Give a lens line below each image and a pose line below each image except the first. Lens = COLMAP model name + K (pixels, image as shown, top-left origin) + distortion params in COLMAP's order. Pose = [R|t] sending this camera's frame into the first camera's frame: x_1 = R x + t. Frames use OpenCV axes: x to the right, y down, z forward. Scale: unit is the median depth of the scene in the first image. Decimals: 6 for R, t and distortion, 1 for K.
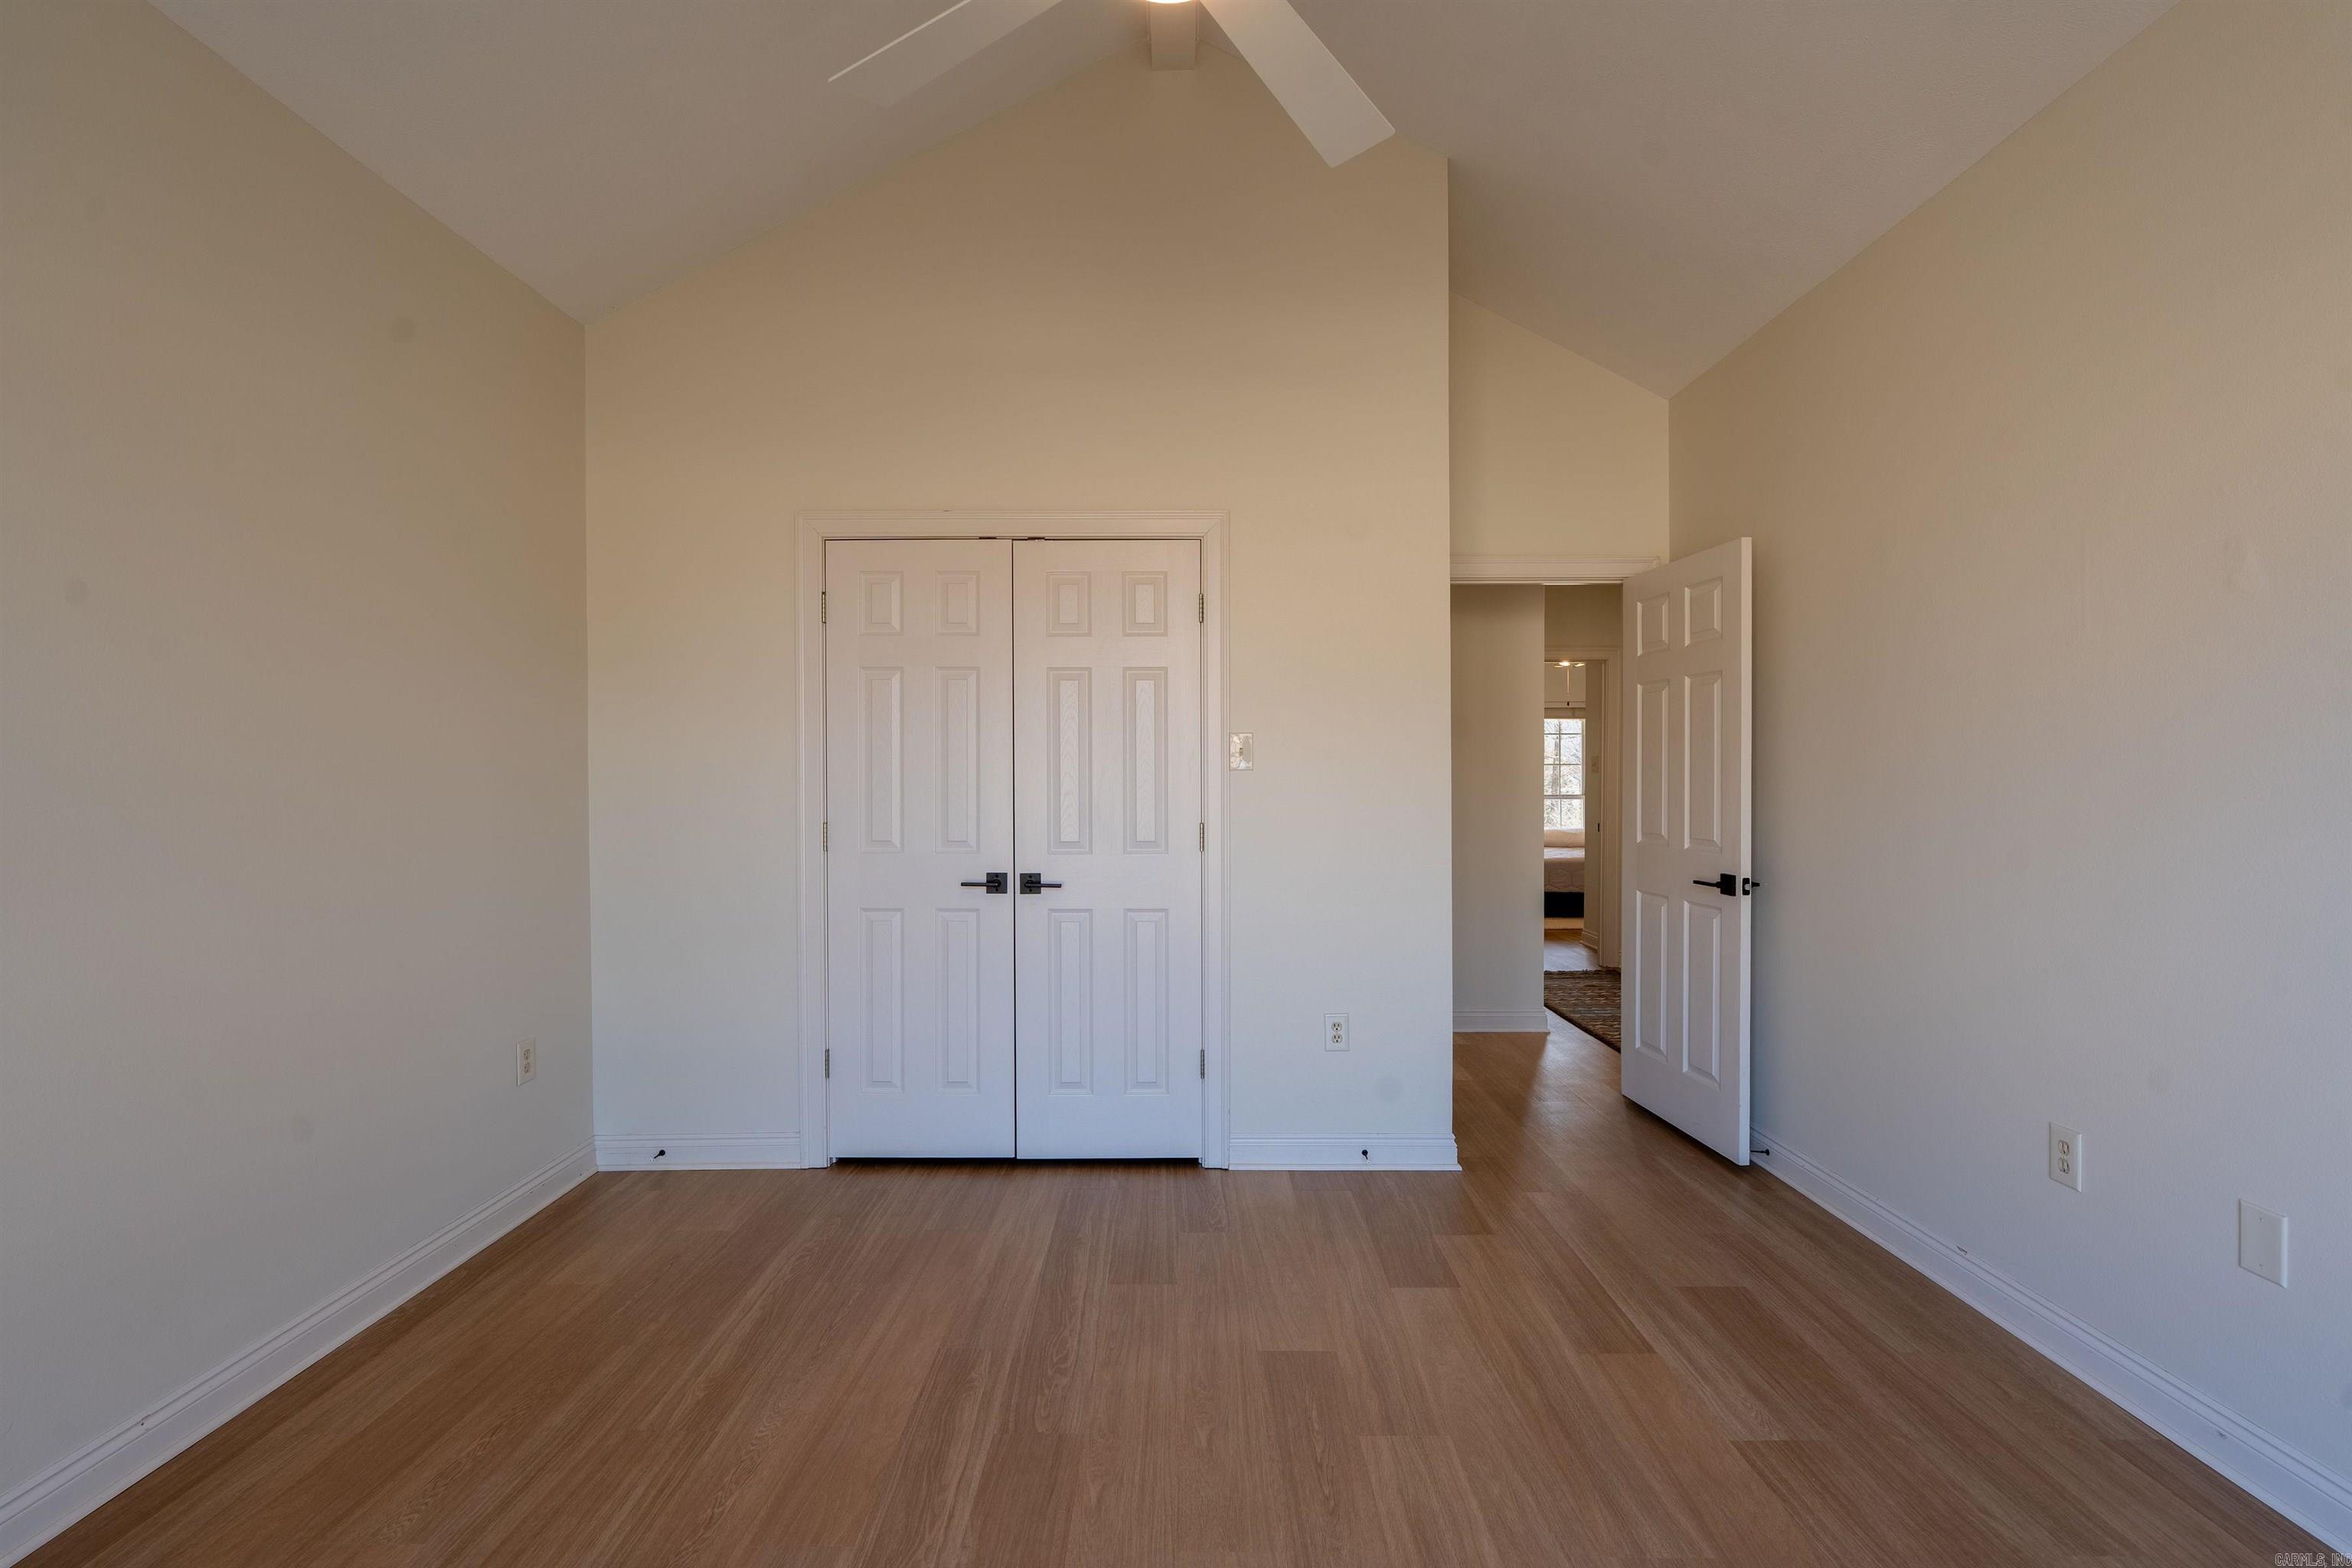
lens RADIAL K [[1049.5, 0, 1170.6], [0, 1049.5, 785.2], [0, 0, 1]] dist [-0.004648, 0.001835]
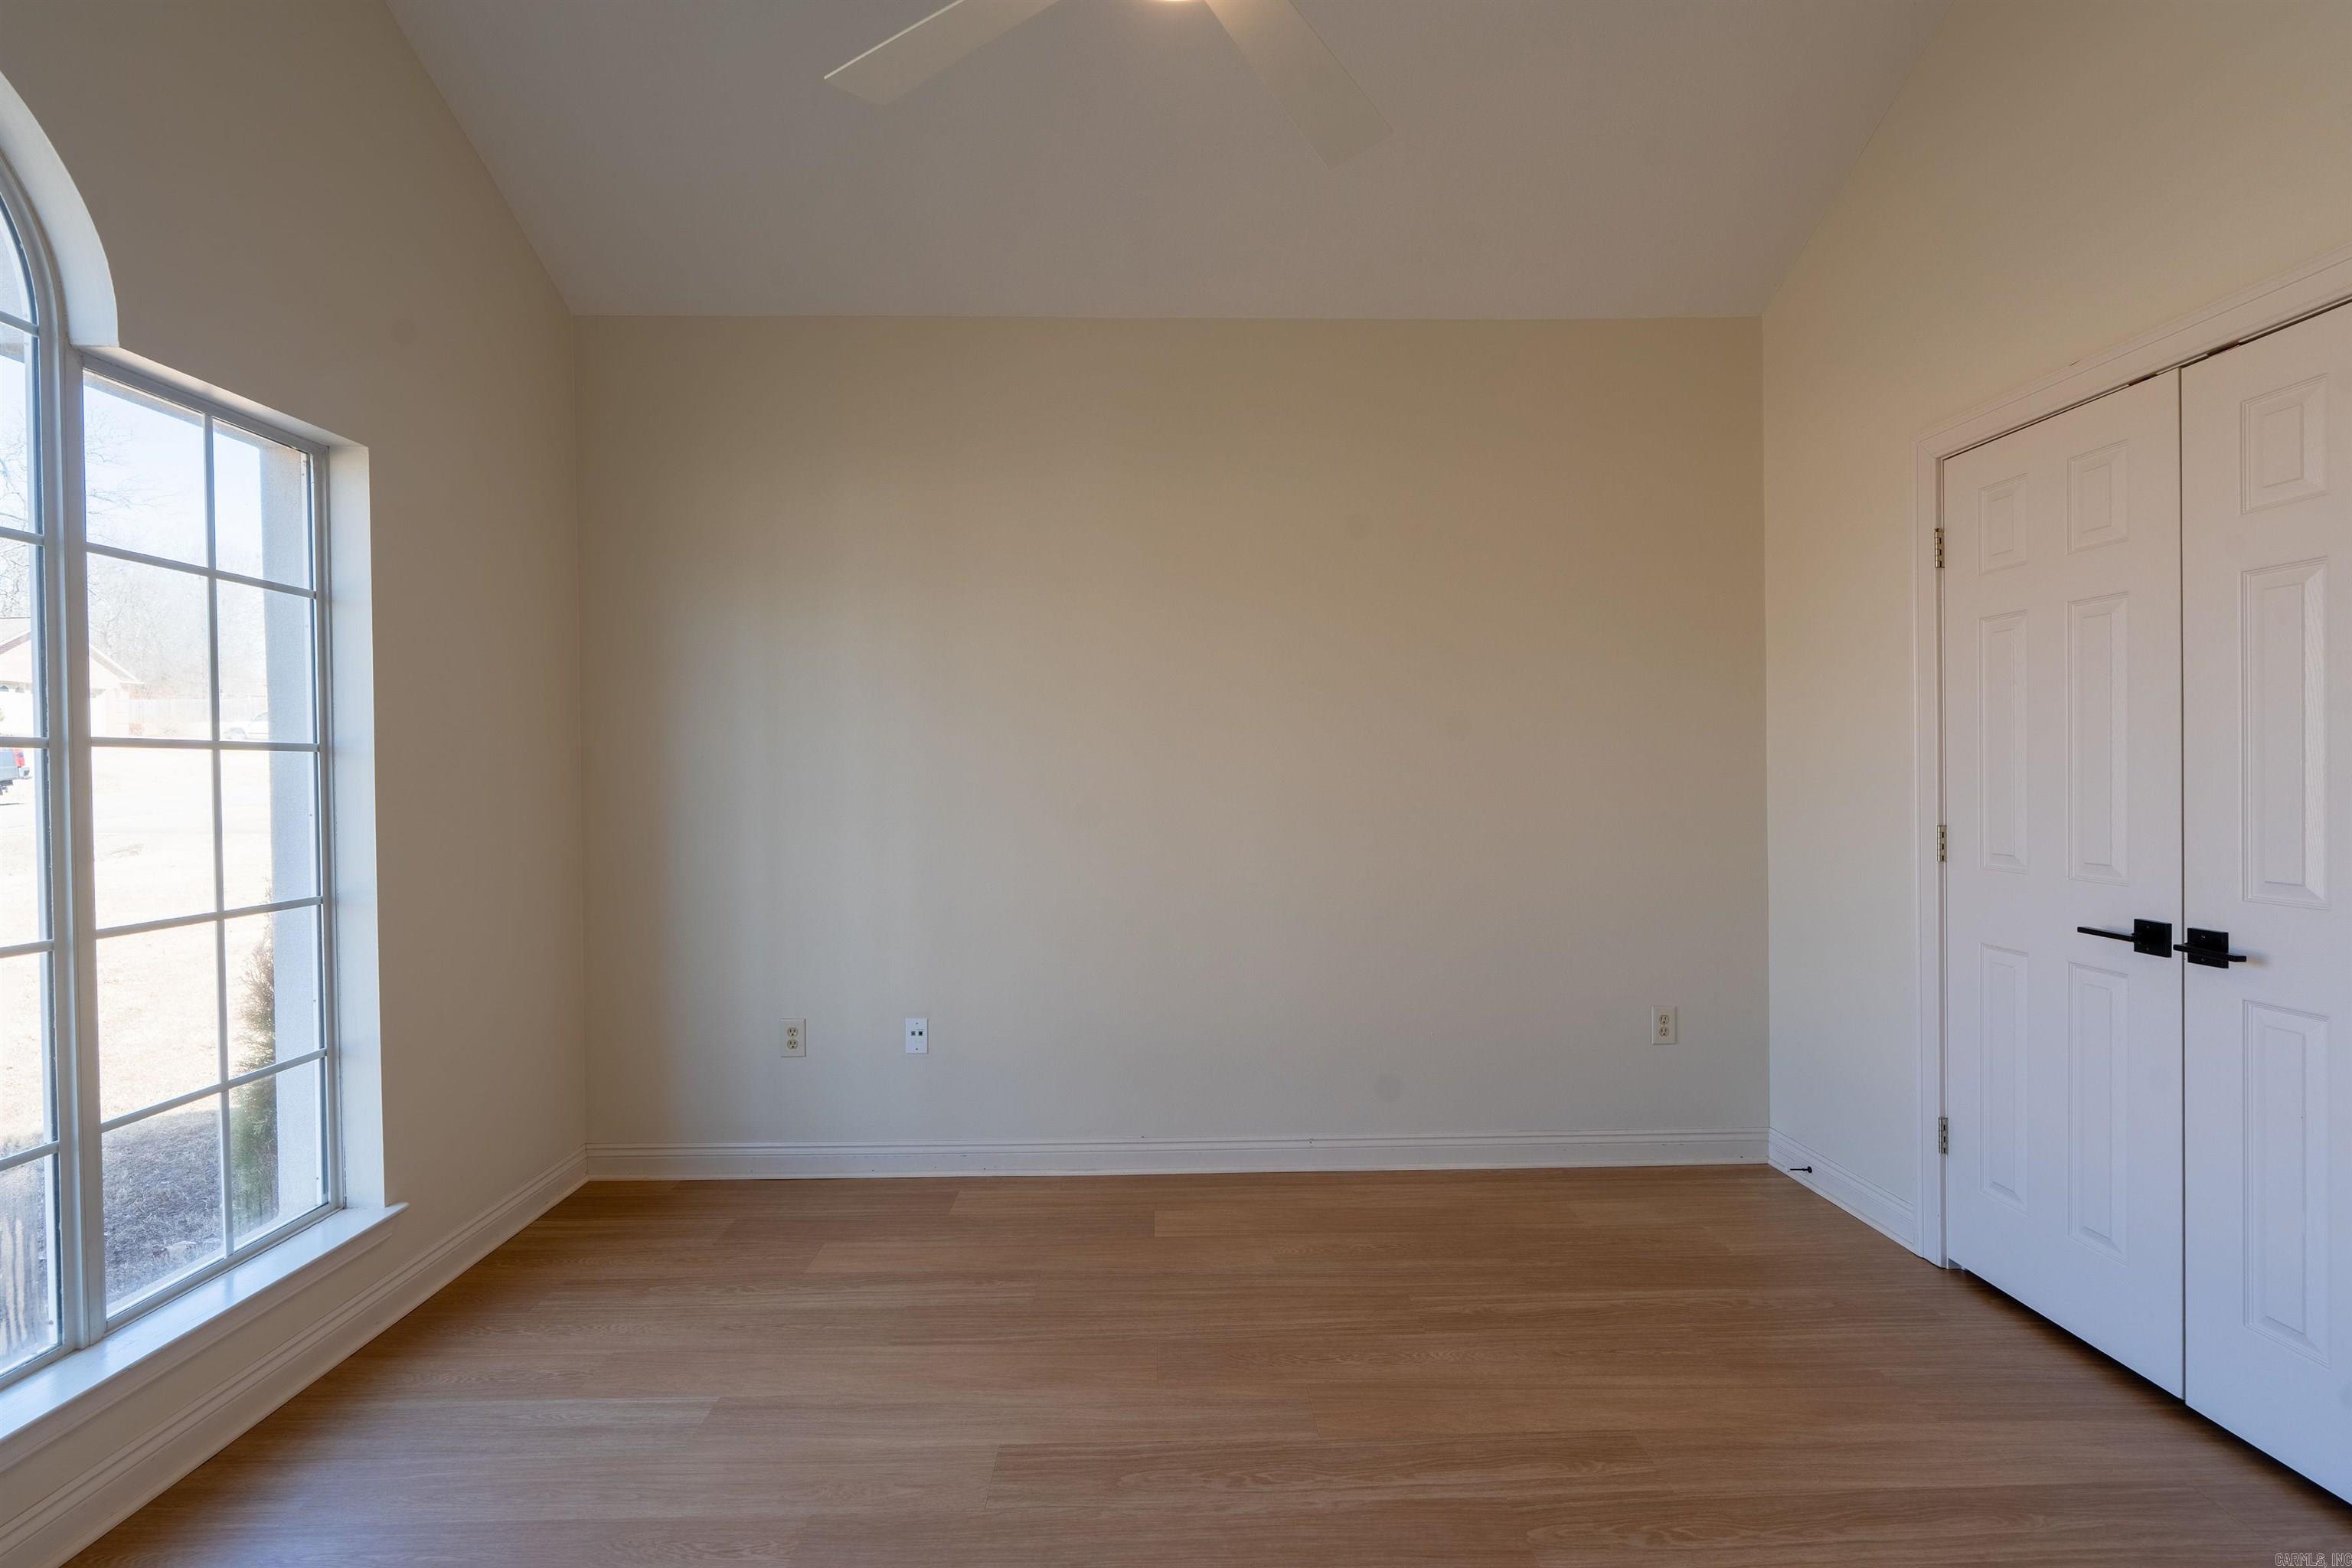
lens RADIAL K [[1049.5, 0, 1177.3], [0, 1049.5, 788.2], [0, 0, 1]] dist [-0.004648, 0.001835]
pose [[0.033094, 0.016739, -0.999312, 0.532866], [0.002914, 0.999854, 0.016844, -0.008408], [0.999448, -0.003469, 0.033041, 0.510381]]
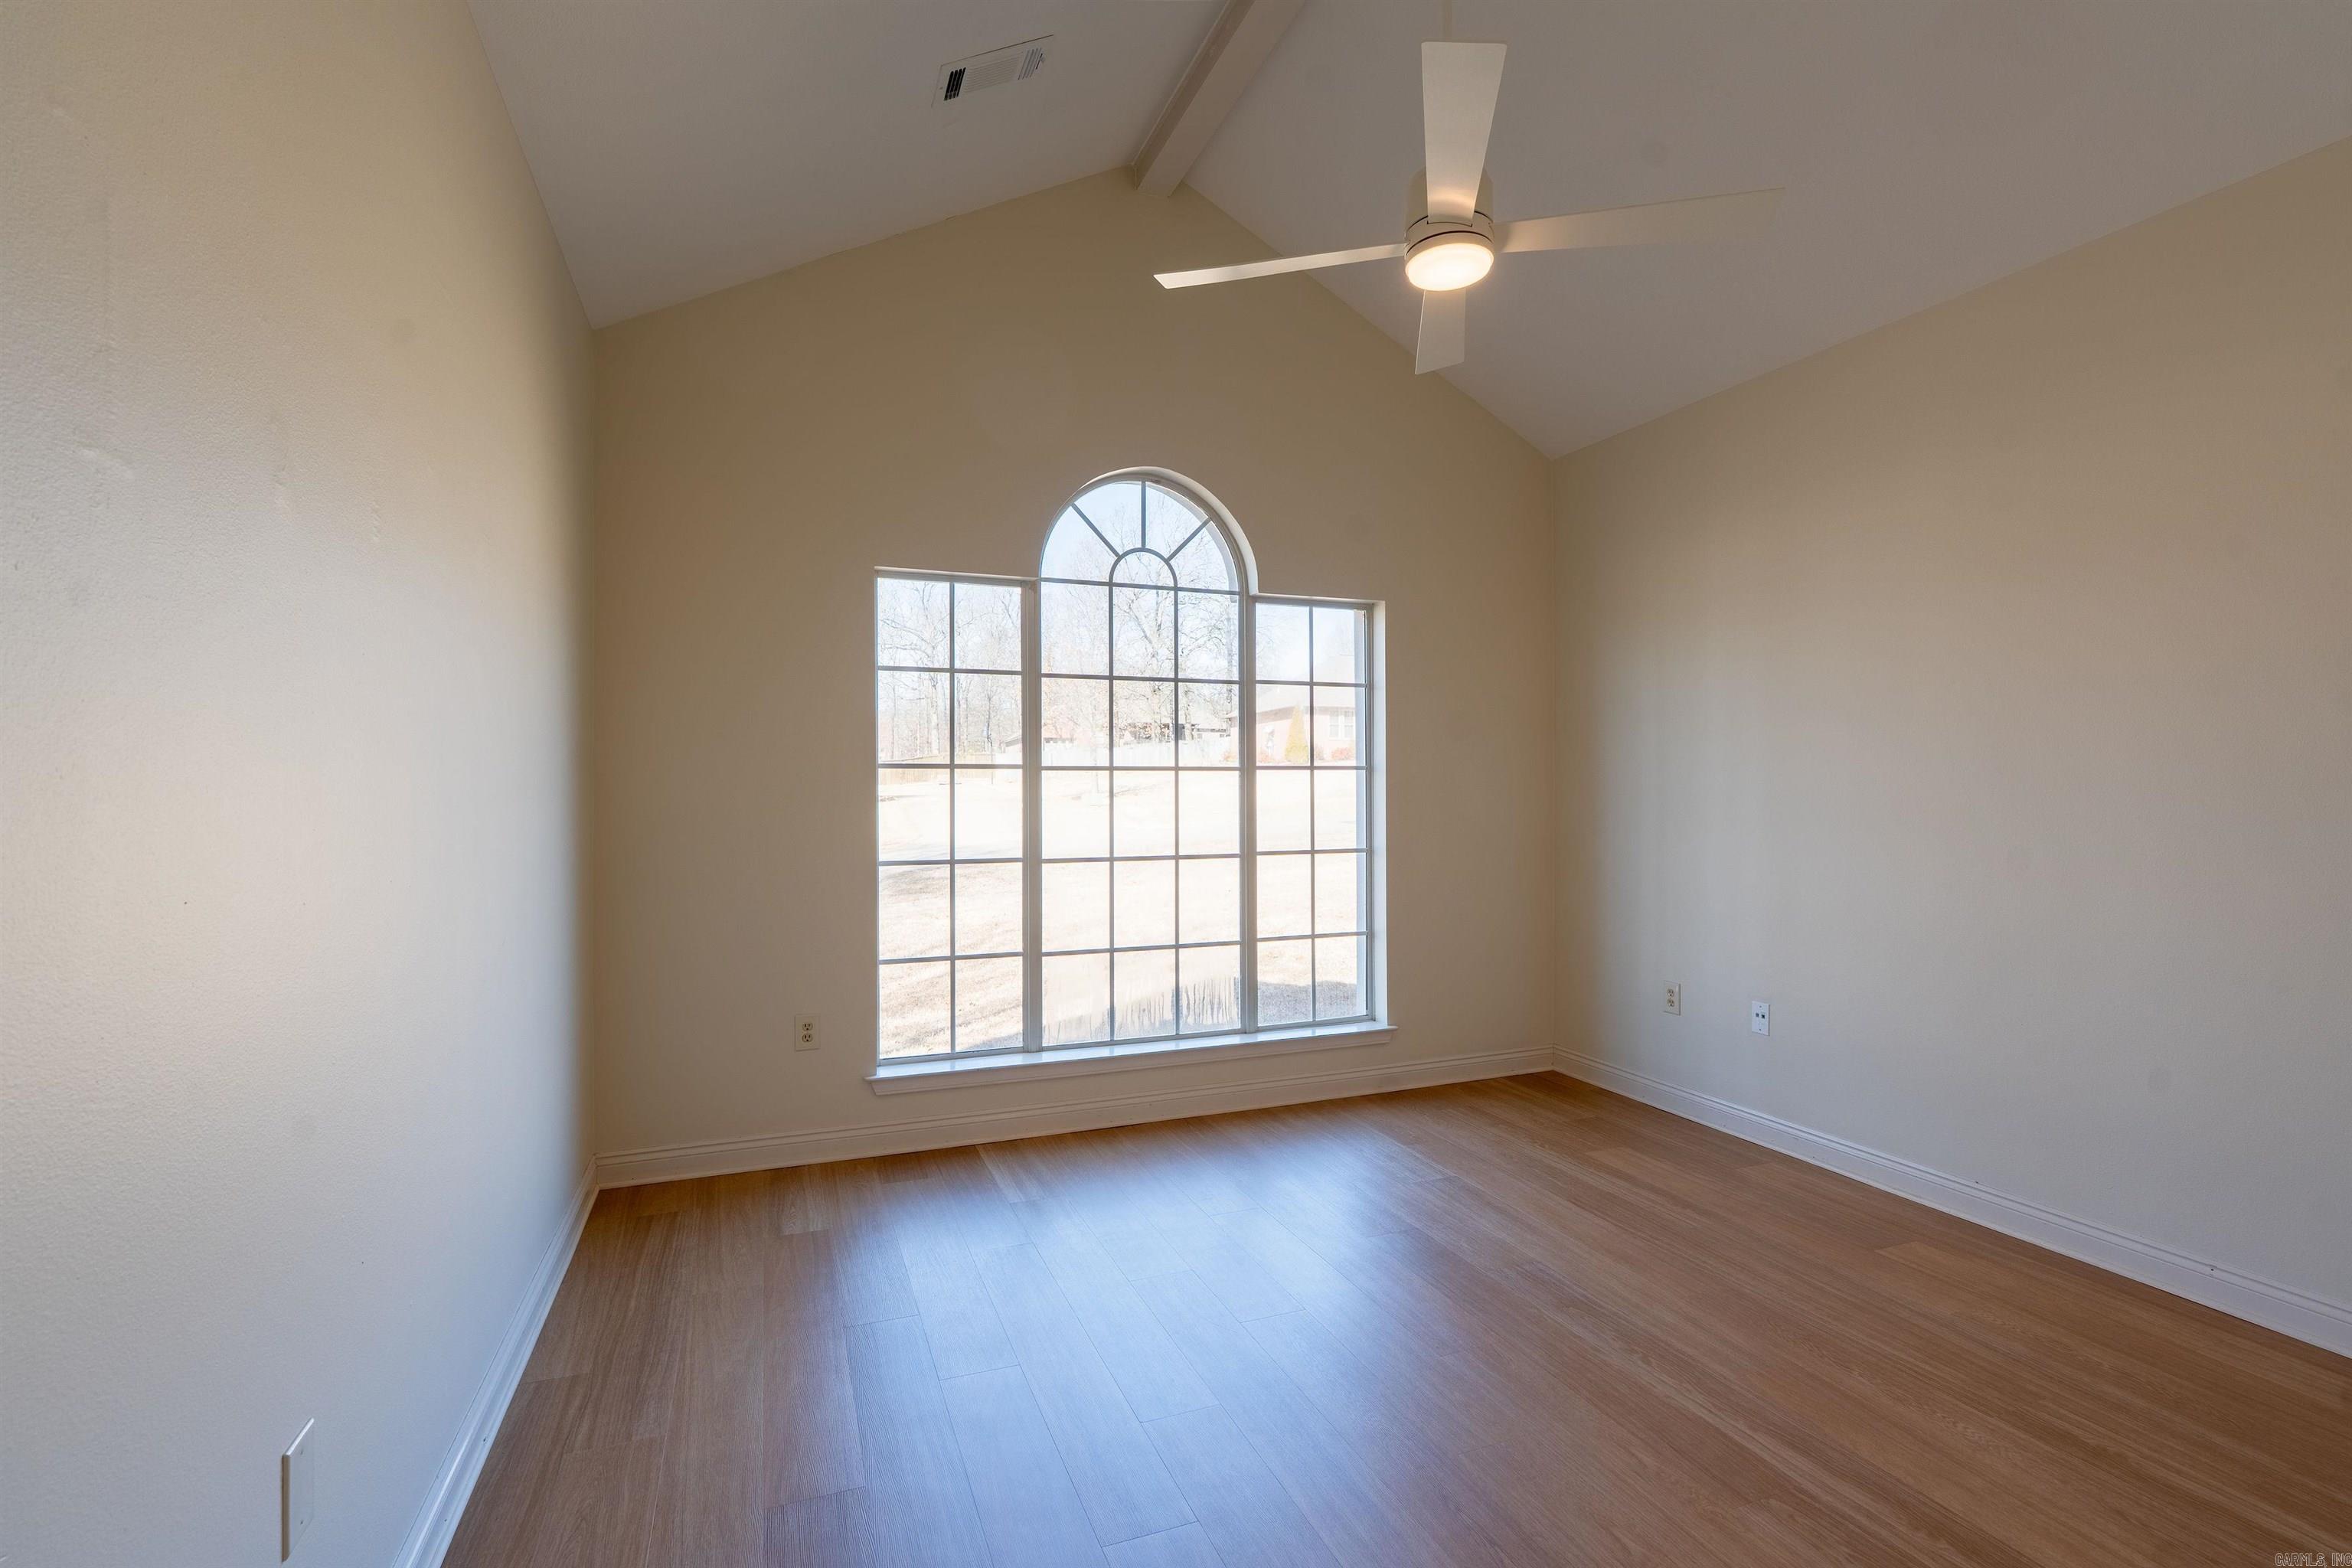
lens RADIAL K [[1049.5, 0, 1169.9], [0, 1049.5, 782.7], [0, 0, 1]] dist [-0.004648, 0.001835]
pose [[-0.927705, 0.004004, -0.373293, 0.524198], [0.003267, 0.999991, 0.002608, -0.011566], [0.373300, 0.001200, -0.927710, 1.230705]]
